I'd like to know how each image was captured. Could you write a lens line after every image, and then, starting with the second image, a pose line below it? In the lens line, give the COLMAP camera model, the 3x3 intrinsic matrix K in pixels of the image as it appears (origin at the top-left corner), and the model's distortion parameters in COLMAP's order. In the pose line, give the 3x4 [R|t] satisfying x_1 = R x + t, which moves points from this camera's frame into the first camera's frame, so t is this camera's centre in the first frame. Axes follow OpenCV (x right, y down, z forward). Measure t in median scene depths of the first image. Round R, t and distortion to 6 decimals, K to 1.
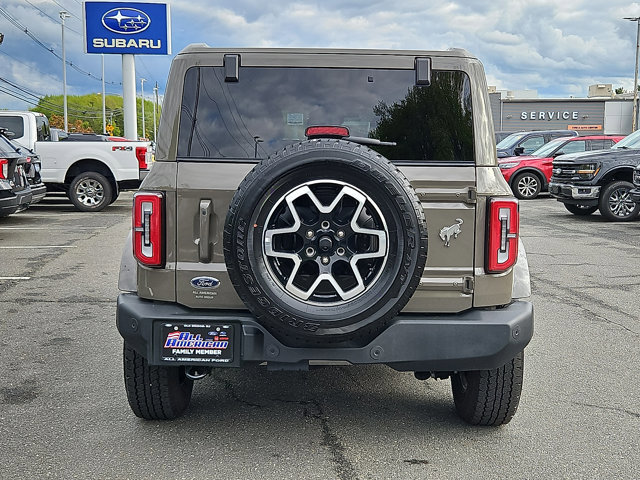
lens RADIAL K [[823.3, 0, 320.0], [0, 823.3, 240.0], [0, 0, 1]] dist [0.091786, -0.057928]
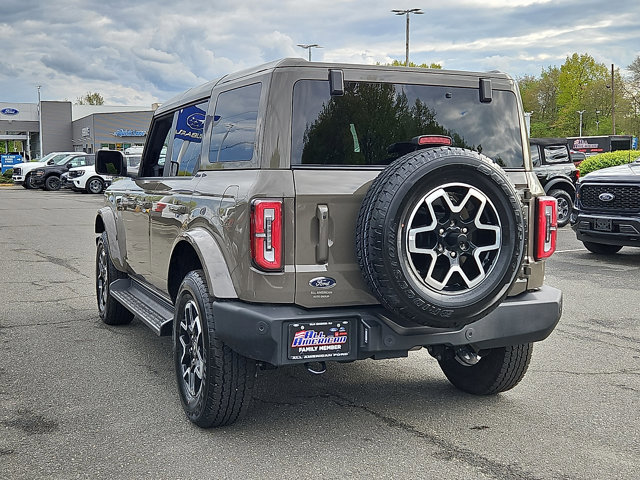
lens RADIAL K [[823.3, 0, 320.0], [0, 823.3, 240.0], [0, 0, 1]] dist [0.091786, -0.057928]
pose [[0.915728, -0.041209, 0.399679, -0.567488], [0.049025, 0.998754, -0.009347, 0.006273], [-0.398796, 0.028153, 0.916607, 0.025257]]
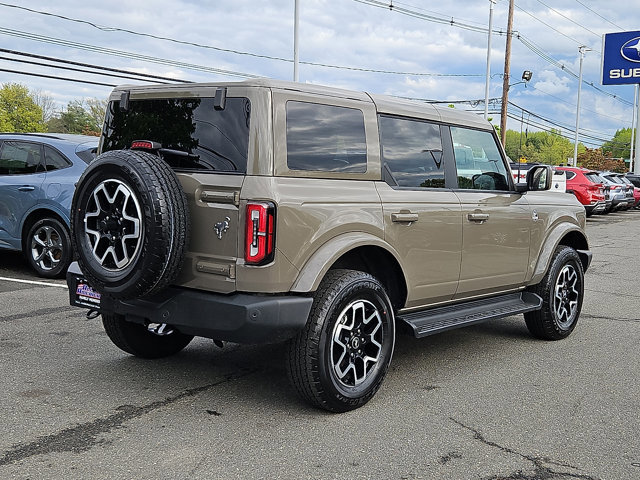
lens RADIAL K [[821.2, 0, 300.0], [0, 821.2, 239.9], [0, 0, 1]] dist [0.073870, -0.021798]
pose [[0.764221, 0.073171, -0.640790, 1.038636], [-0.097997, 0.995181, -0.003236, 0.001738], [0.637466, 0.065268, 0.767709, 0.128494]]
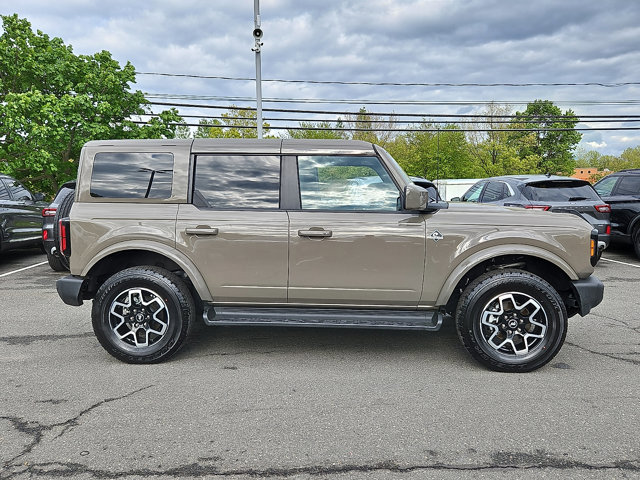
lens RADIAL K [[529.1, 0, 320.0], [0, 529.1, 240.0], [0, 0, 1]] dist [0.007488, 0.000199]
pose [[-0.065817, 0.078636, -0.994728, 1.440454], [-0.107741, 0.990502, 0.085430, -0.172397], [0.991998, 0.112796, -0.056720, 1.682663]]
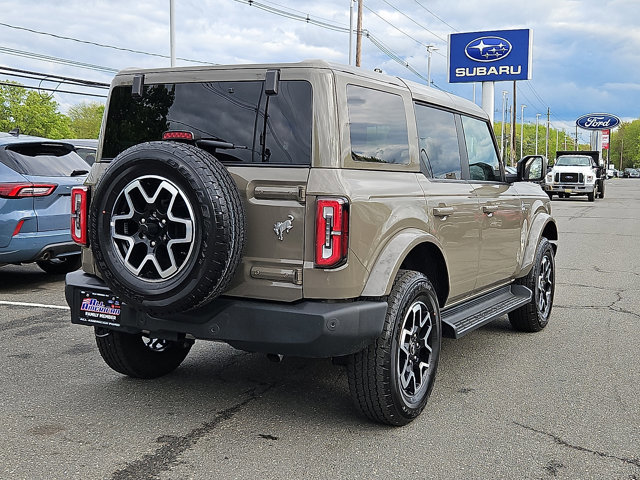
lens RADIAL K [[821.2, 0, 300.0], [0, 821.2, 239.9], [0, 0, 1]] dist [0.073870, -0.021798]
pose [[0.875589, 0.047557, -0.480711, 0.701370], [-0.063061, 0.997879, -0.016142, 0.023336], [0.478924, 0.044448, 0.876731, 0.055571]]
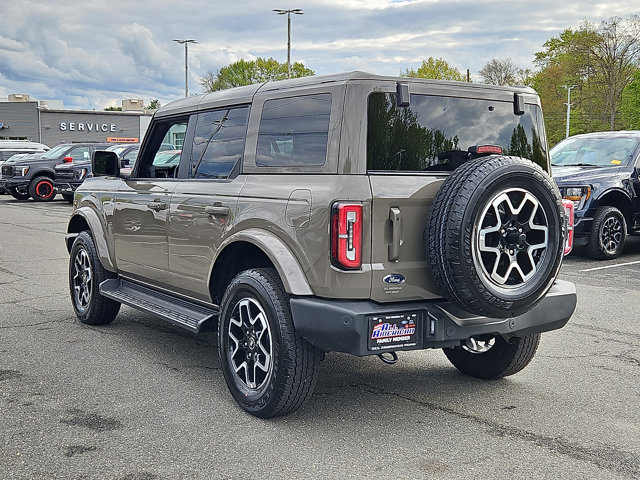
lens RADIAL K [[823.3, 0, 320.0], [0, 823.3, 240.0], [0, 0, 1]] dist [0.091786, -0.057928]
pose [[0.833900, -0.048975, 0.549738, -0.863983], [0.056129, 0.998416, 0.003804, -0.013806], [-0.549054, 0.027684, 0.835328, 0.088550]]
